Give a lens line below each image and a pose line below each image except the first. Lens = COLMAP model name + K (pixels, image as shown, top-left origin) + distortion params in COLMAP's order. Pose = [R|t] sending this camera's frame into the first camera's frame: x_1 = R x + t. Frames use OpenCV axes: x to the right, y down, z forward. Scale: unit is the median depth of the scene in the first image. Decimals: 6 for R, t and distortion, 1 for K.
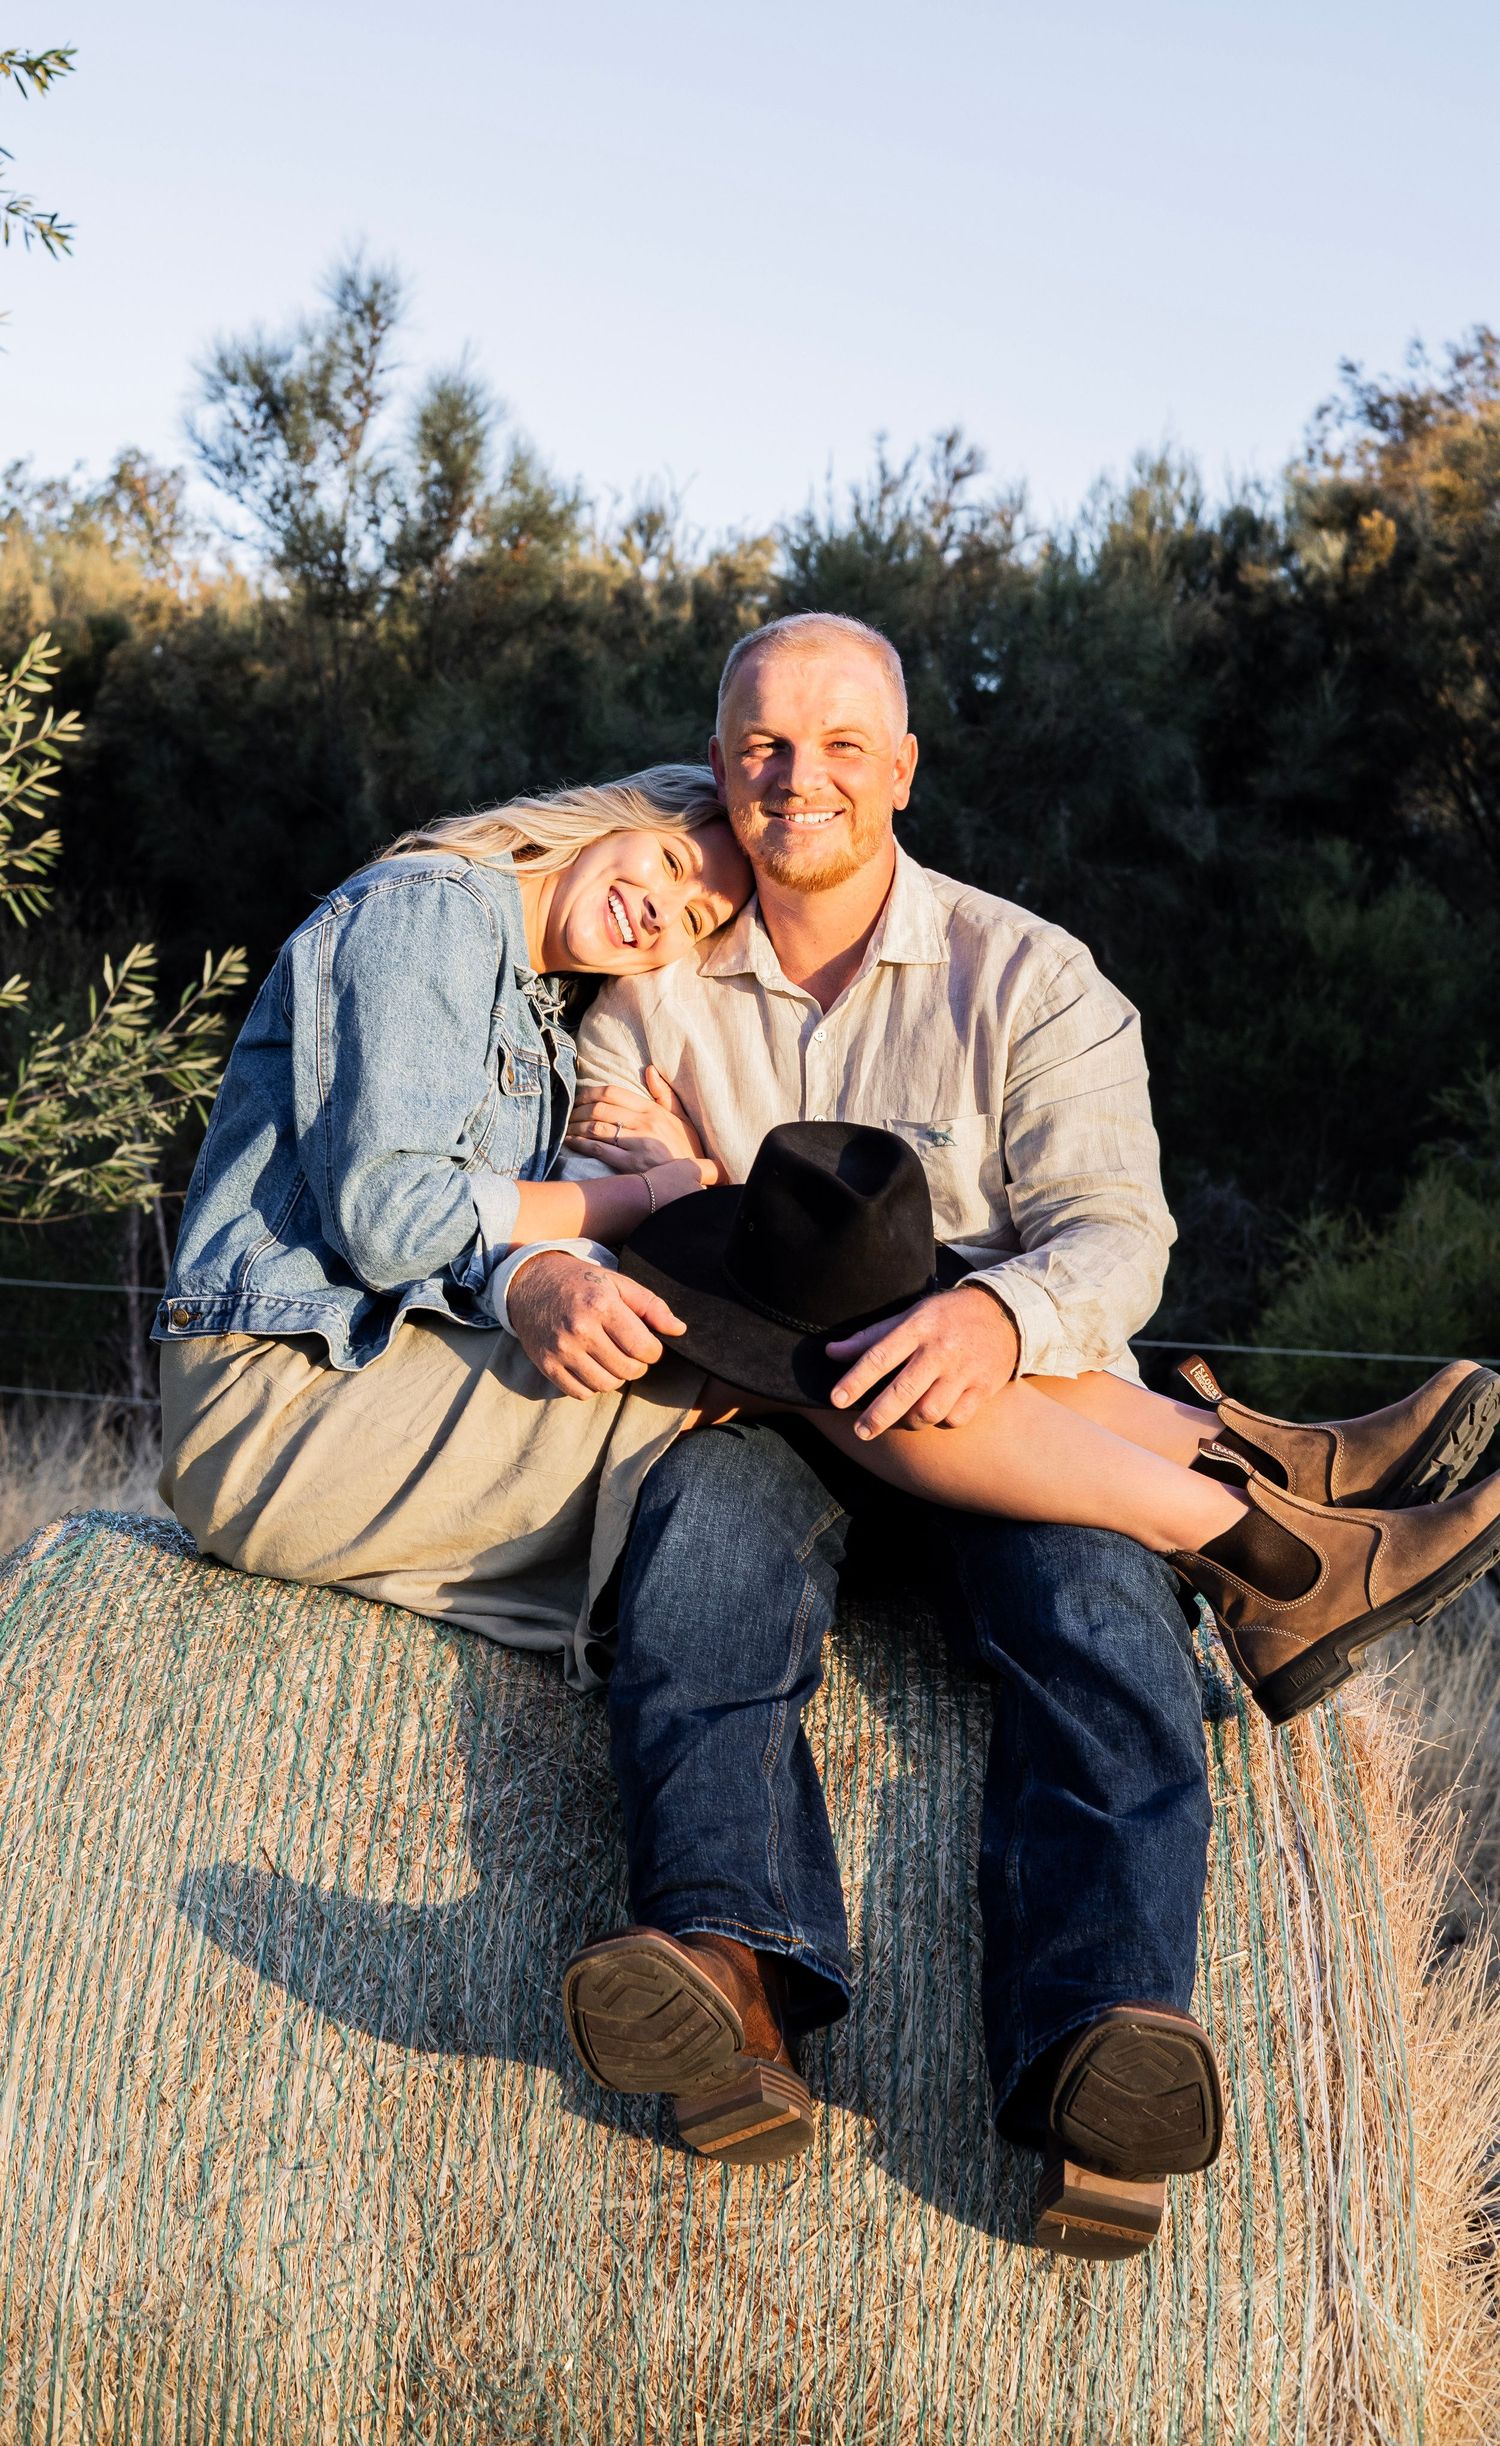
lens RADIAL K [[3799.7, 0, 750.0], [0, 3799.7, 1223.0], [0, 0, 1]] dist [0.166317, -0.027895]
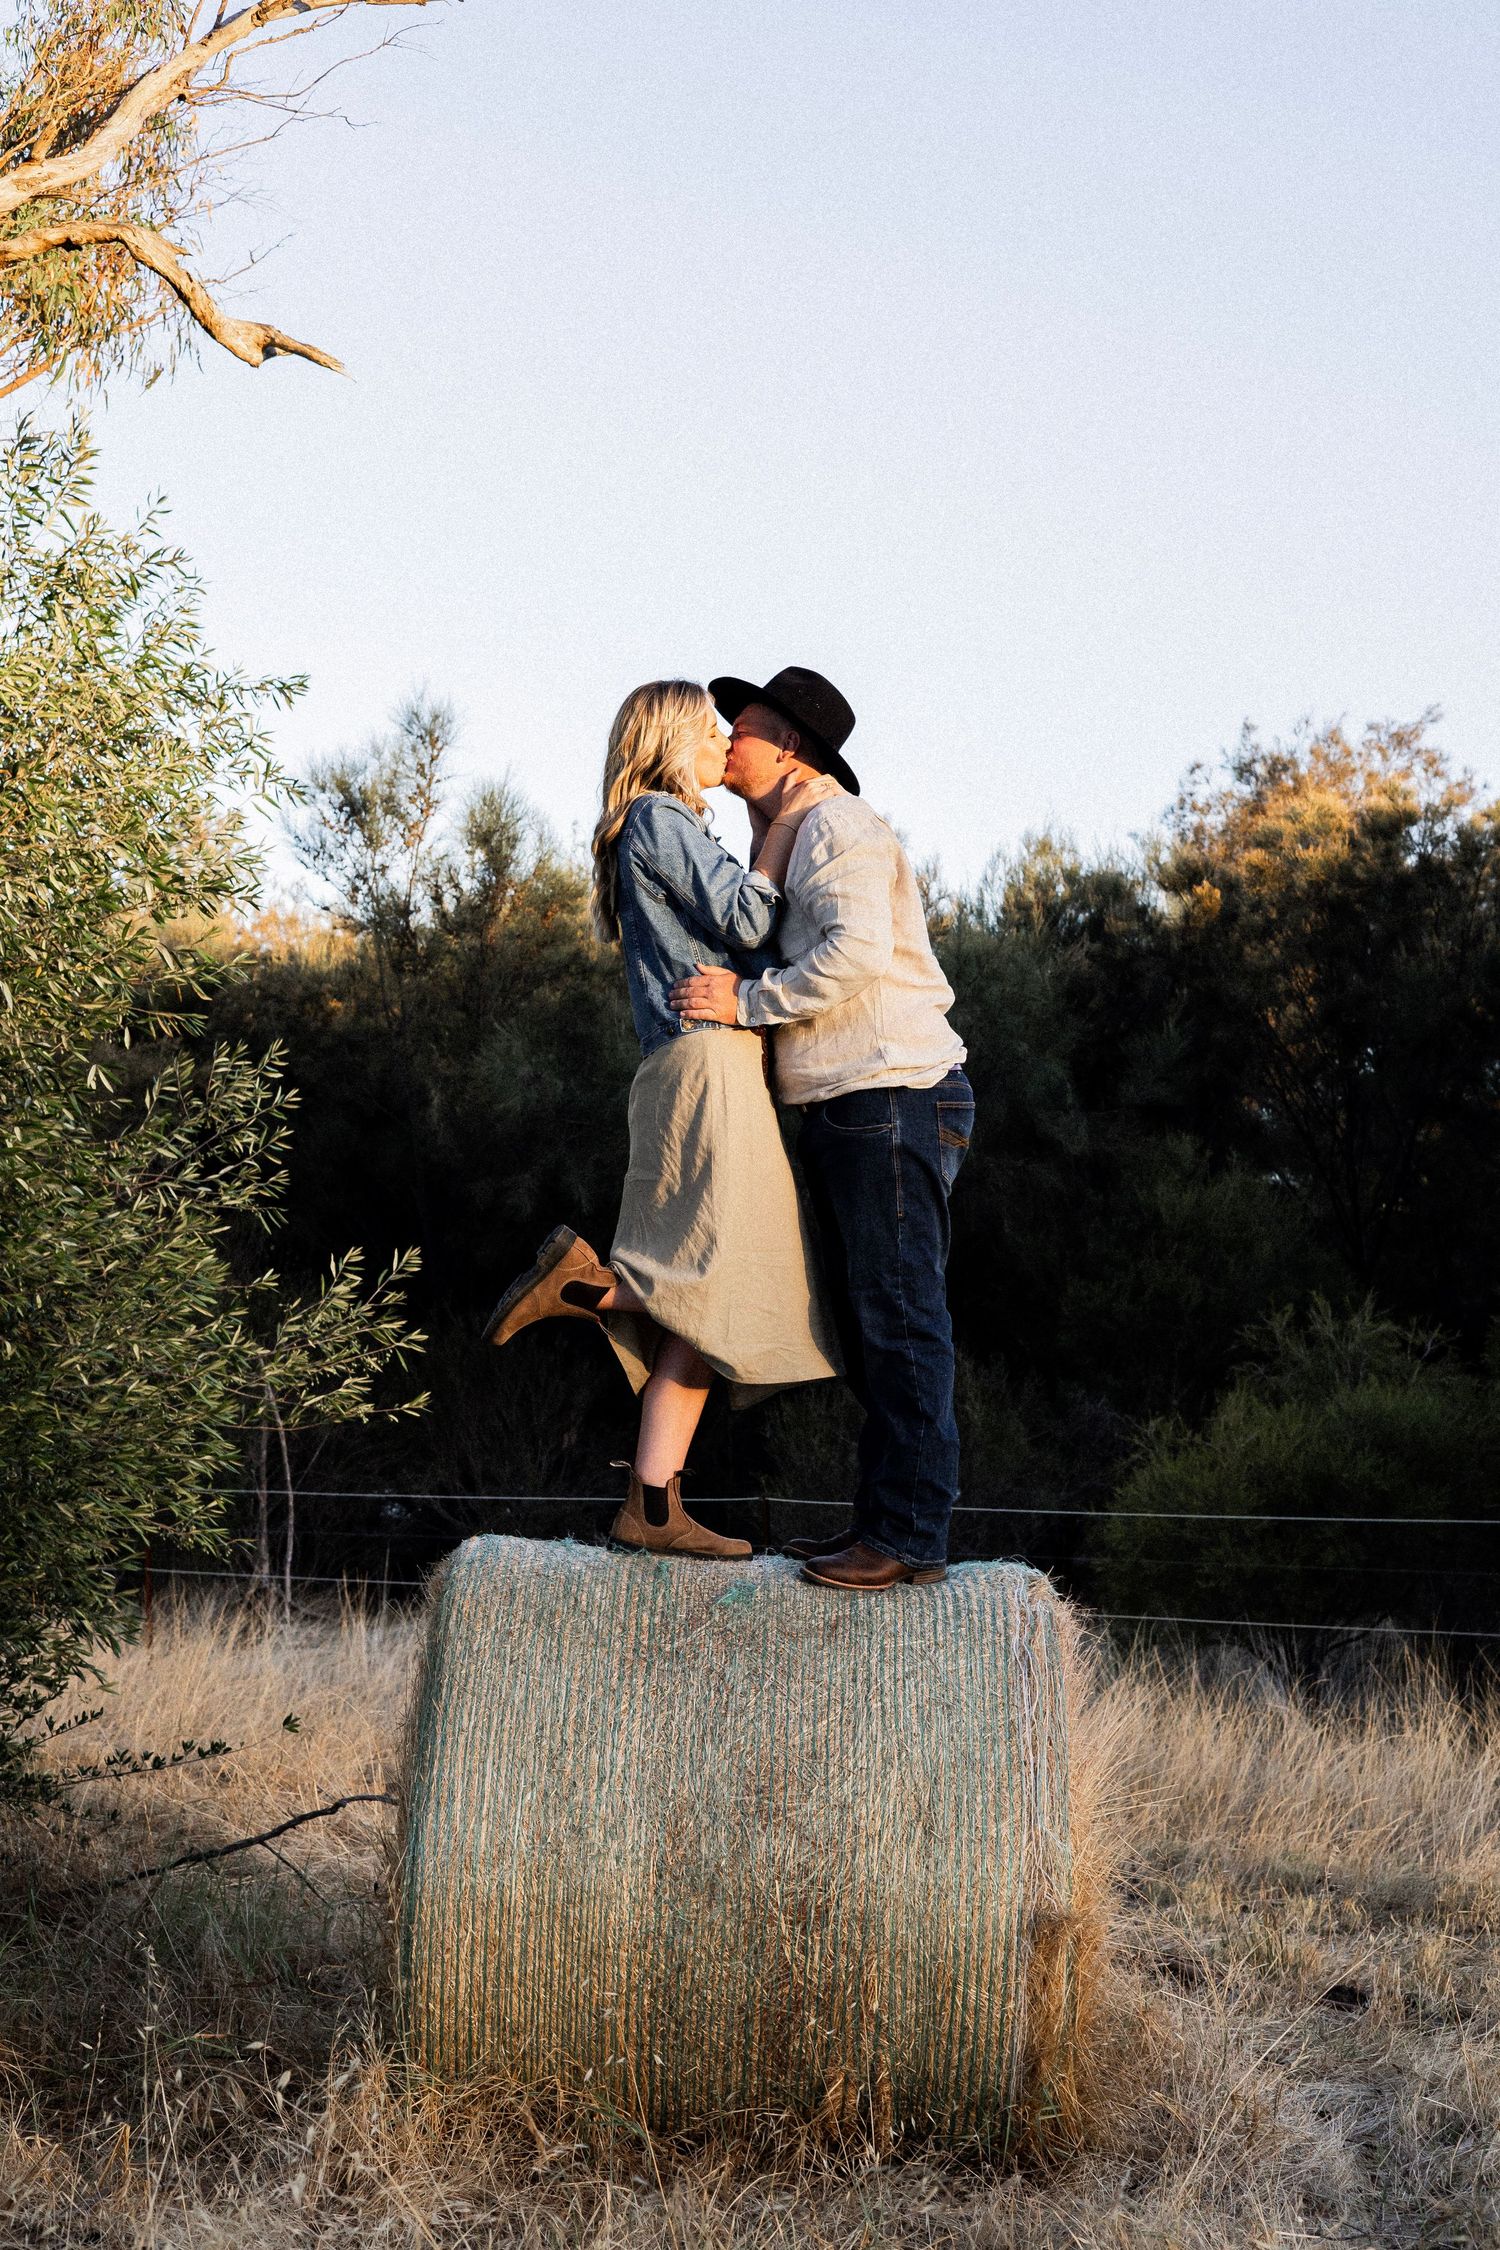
lens RADIAL K [[3837.6, 0, 750.0], [0, 3837.6, 1125.0], [0, 0, 1]] dist [-0.051127, -0.061431]
pose [[0.999801, -0.014282, 0.013961, -0.011781], [0.015451, 0.996040, -0.087549, 0.008738], [-0.012656, 0.087747, 0.996062, -0.301879]]
